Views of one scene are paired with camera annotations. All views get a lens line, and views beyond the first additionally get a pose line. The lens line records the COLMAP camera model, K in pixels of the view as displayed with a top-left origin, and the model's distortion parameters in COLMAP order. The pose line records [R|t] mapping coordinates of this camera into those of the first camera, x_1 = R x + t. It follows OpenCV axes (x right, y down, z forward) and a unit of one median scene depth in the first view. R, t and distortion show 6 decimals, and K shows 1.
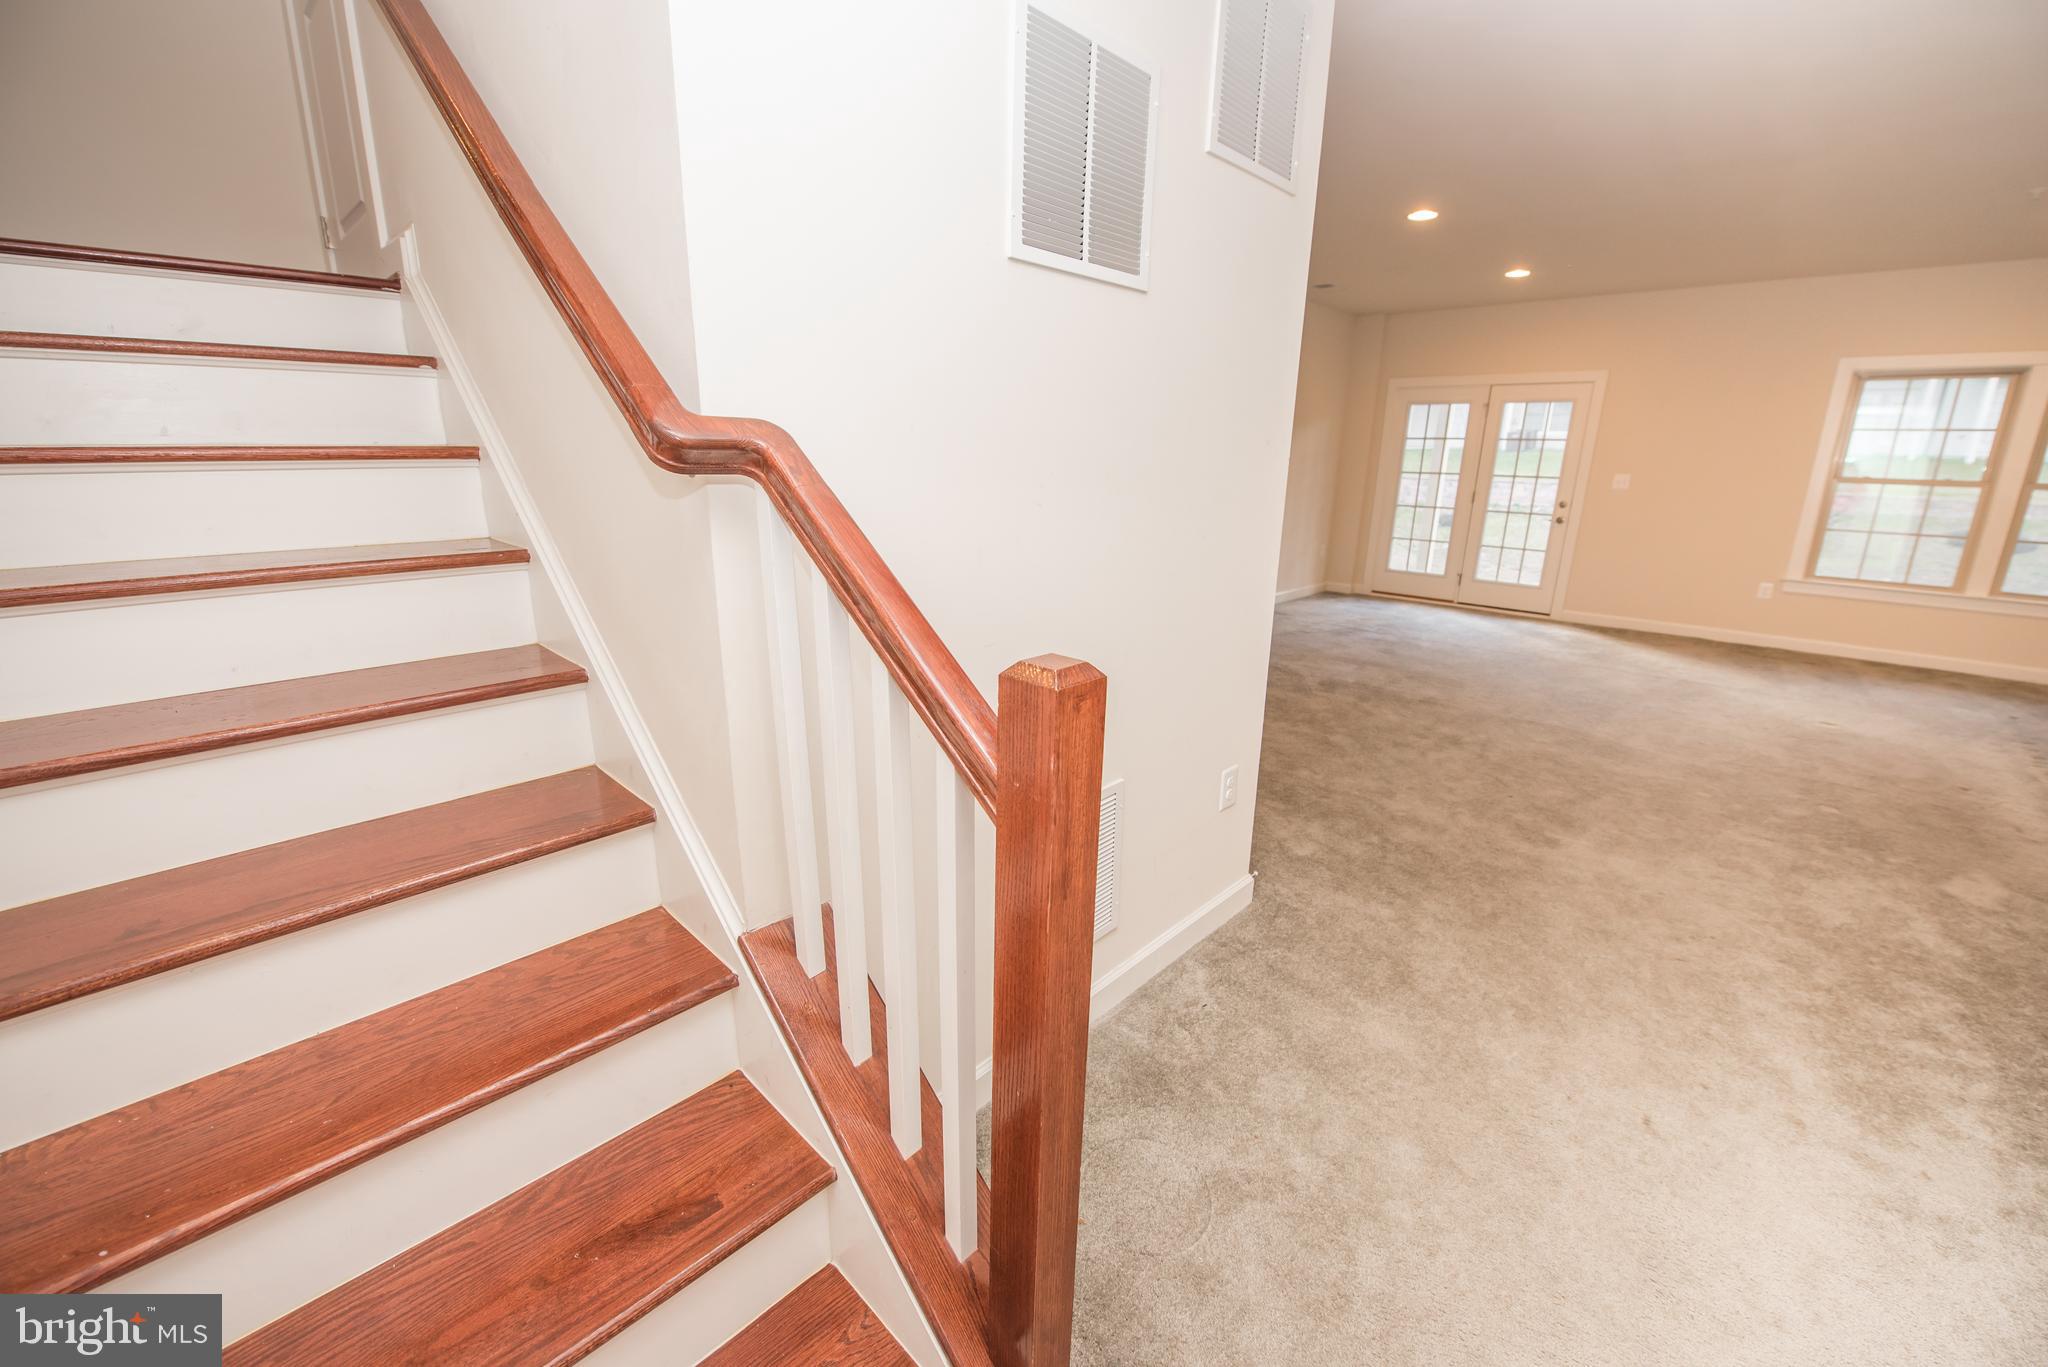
lens RADIAL K [[820.2, 0, 1025.9], [0, 820.2, 680.3], [0, 0, 1]] dist [-0.019163, -0.000921]
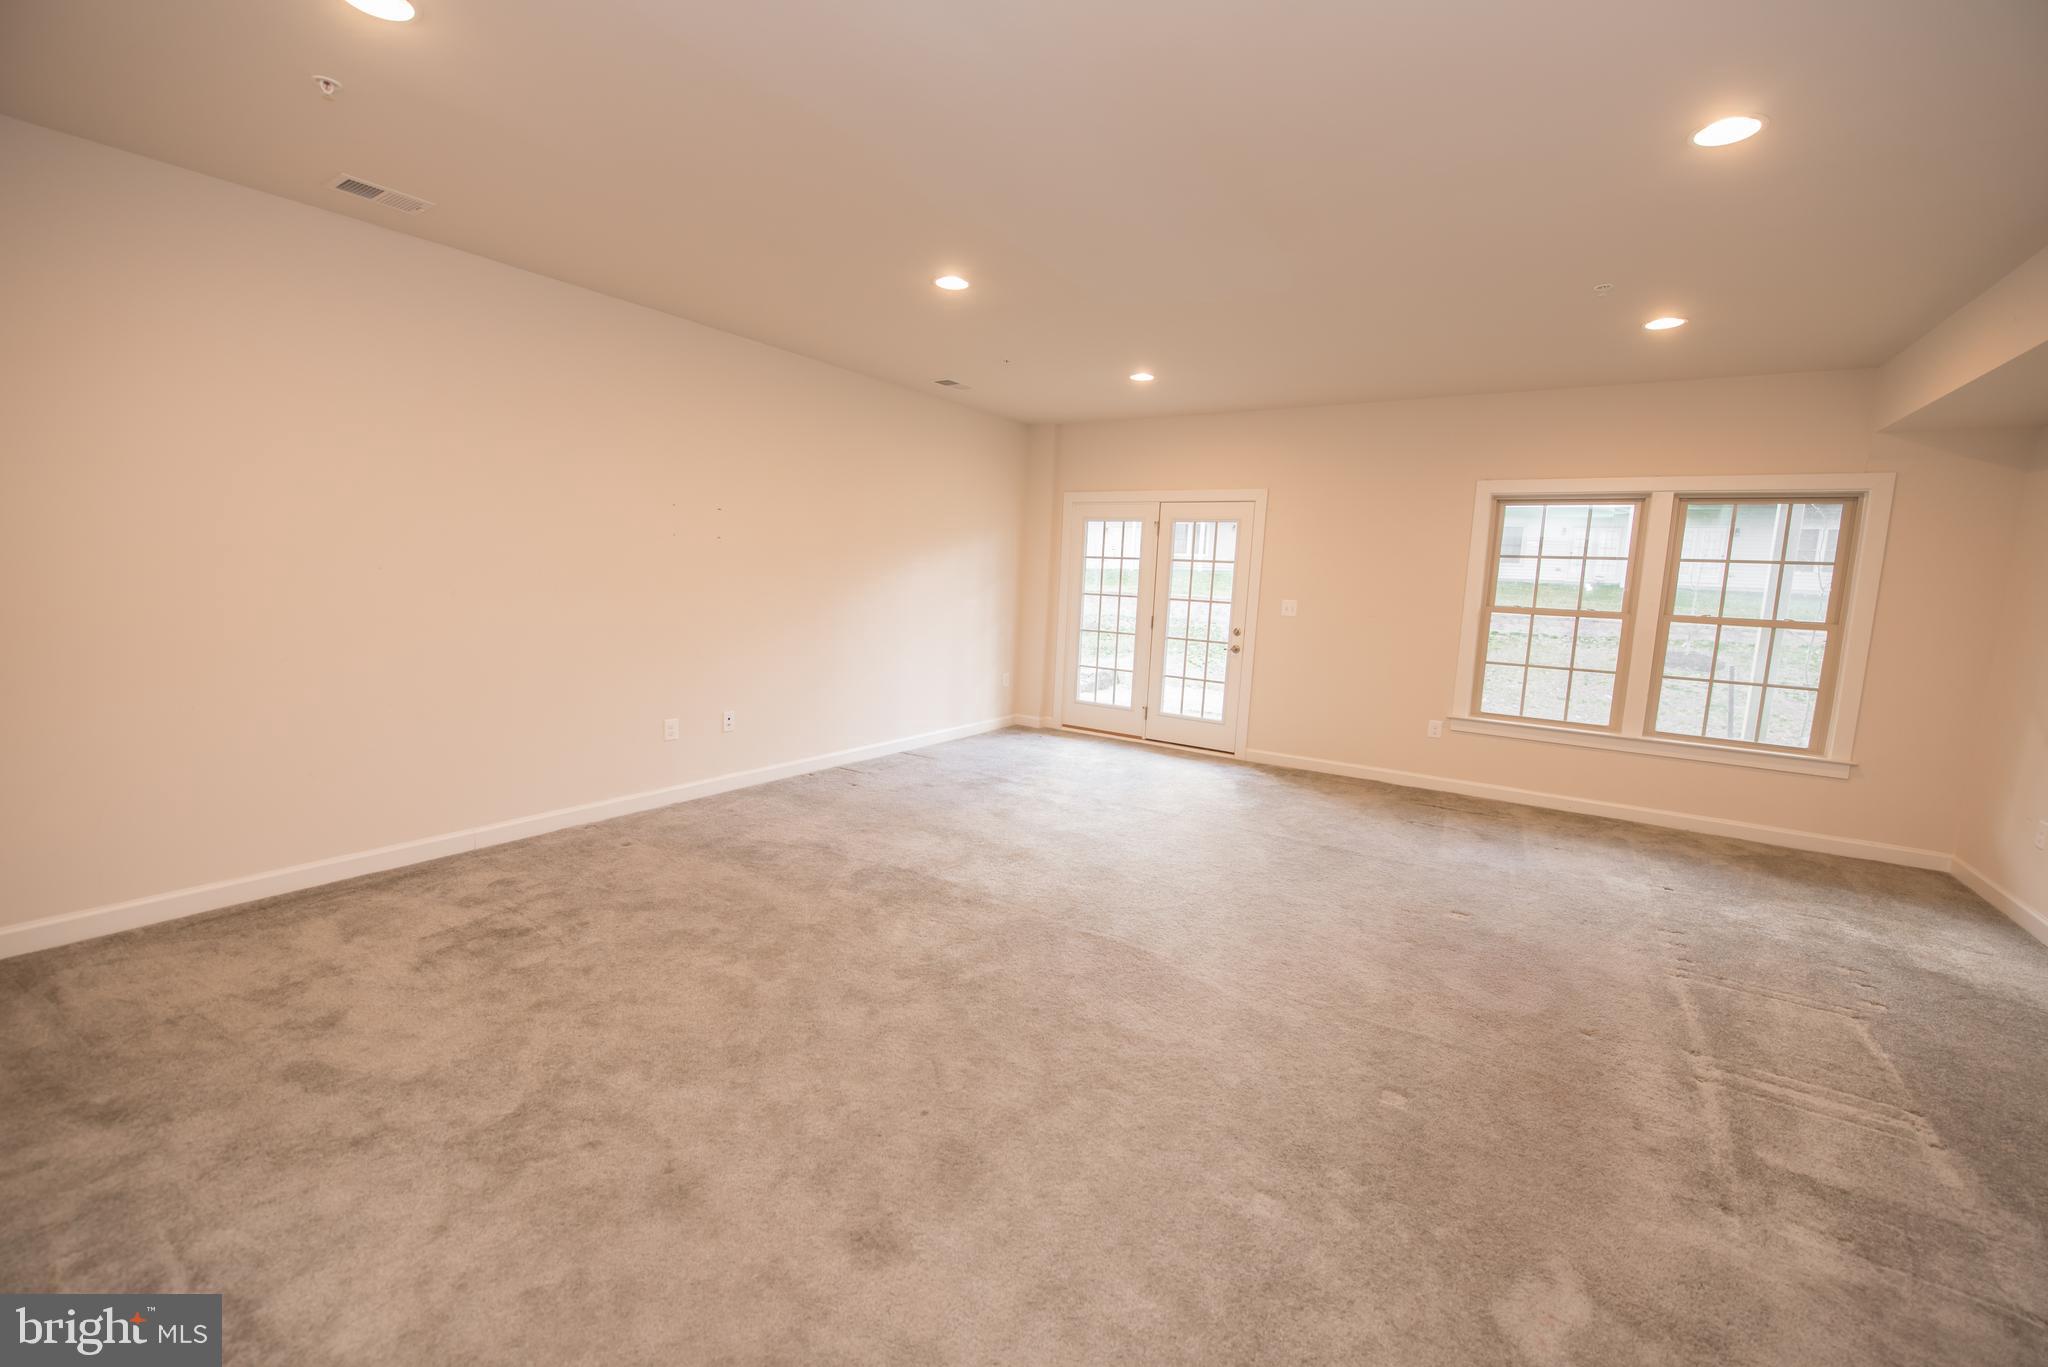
lens RADIAL K [[829.5, 0, 1017.0], [0, 829.5, 684.1], [0, 0, 1]] dist [-0.015847, -0.000457]
pose [[0.984006, -0.000371, 0.178135, 0.303020], [0.023685, 0.991392, -0.128769, -0.054480], [-0.176553, 0.130929, 0.975544, 0.180649]]
